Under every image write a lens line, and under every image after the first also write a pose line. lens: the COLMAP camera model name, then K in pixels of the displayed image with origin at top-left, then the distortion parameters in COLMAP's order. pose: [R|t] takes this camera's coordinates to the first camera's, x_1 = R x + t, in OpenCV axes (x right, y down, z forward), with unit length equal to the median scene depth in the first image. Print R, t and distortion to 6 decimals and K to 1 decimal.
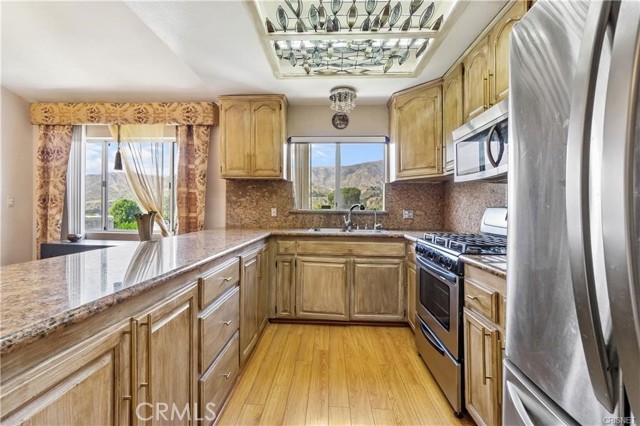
lens RADIAL K [[283.7, 0, 317.1], [0, 283.7, 210.2], [0, 0, 1]] dist [-0.001541, 0.000063]
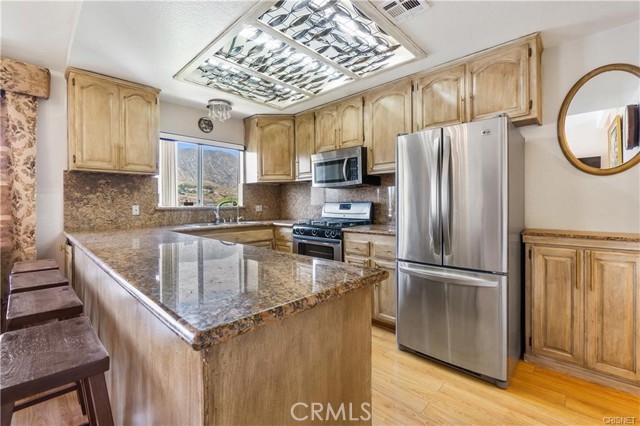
lens RADIAL K [[283.7, 0, 316.7], [0, 283.7, 206.6], [0, 0, 1]] dist [-0.001541, 0.000063]
pose [[0.658495, -0.022816, 0.752239, -0.497509], [0.020682, 0.999711, 0.012217, -0.004033], [-0.752301, 0.007513, 0.658777, -0.048117]]
